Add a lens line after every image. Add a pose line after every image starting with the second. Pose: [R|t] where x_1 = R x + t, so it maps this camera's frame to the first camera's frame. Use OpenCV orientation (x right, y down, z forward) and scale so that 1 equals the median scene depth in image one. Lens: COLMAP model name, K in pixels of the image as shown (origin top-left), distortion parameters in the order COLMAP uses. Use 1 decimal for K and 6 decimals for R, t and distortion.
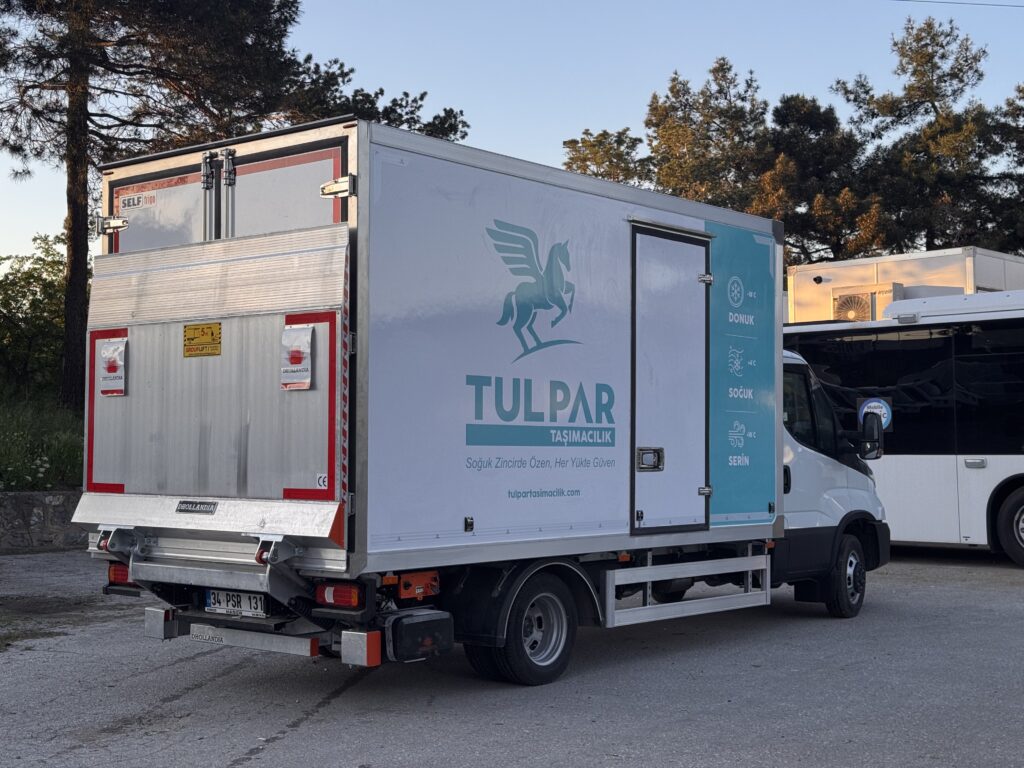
lens RADIAL K [[1443.1, 0, 512.0], [0, 1443.1, 384.0], [0, 0, 1]] dist [0.065913, 0.091675]
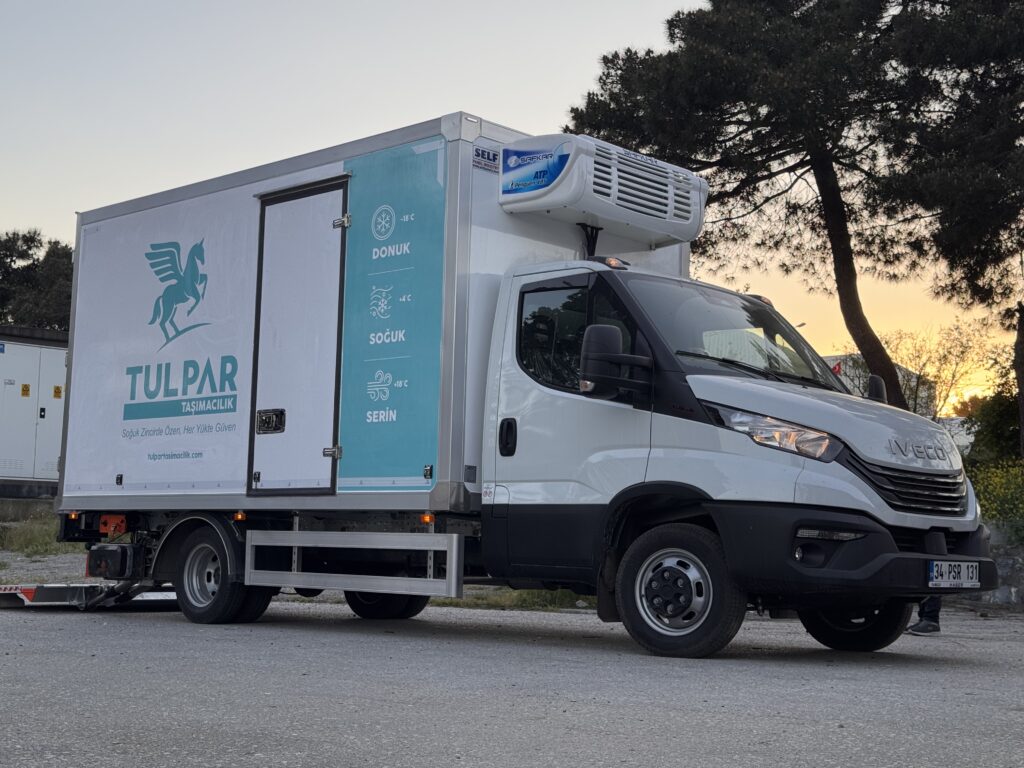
lens RADIAL K [[1443.1, 0, 512.0], [0, 1443.1, 384.0], [0, 0, 1]] dist [0.065913, 0.091675]
pose [[-0.063663, -0.123195, -0.990338, 1.141992], [0.012337, 0.992178, -0.124217, 0.161394], [0.997895, -0.020126, -0.061645, 1.293997]]
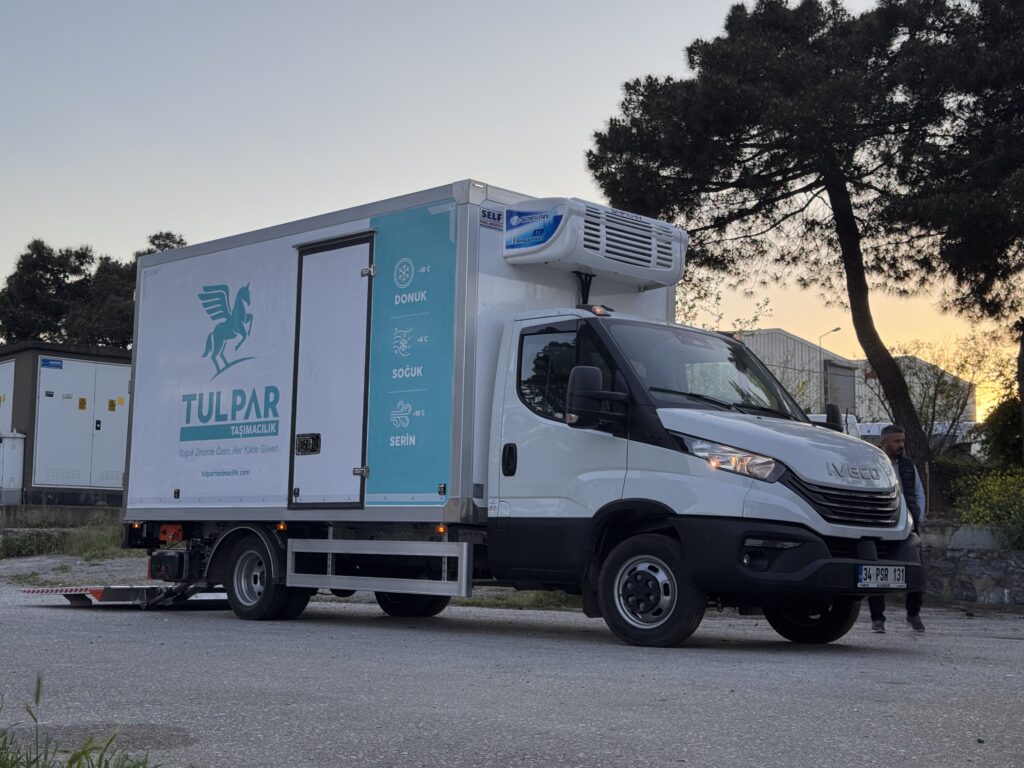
lens RADIAL K [[1443.1, 0, 512.0], [0, 1443.1, 384.0], [0, 0, 1]] dist [0.065913, 0.091675]
pose [[-0.092638, -0.124514, -0.987884, 1.293495], [0.013140, 0.991911, -0.126254, 0.160567], [0.995613, -0.024676, -0.090253, 1.333766]]
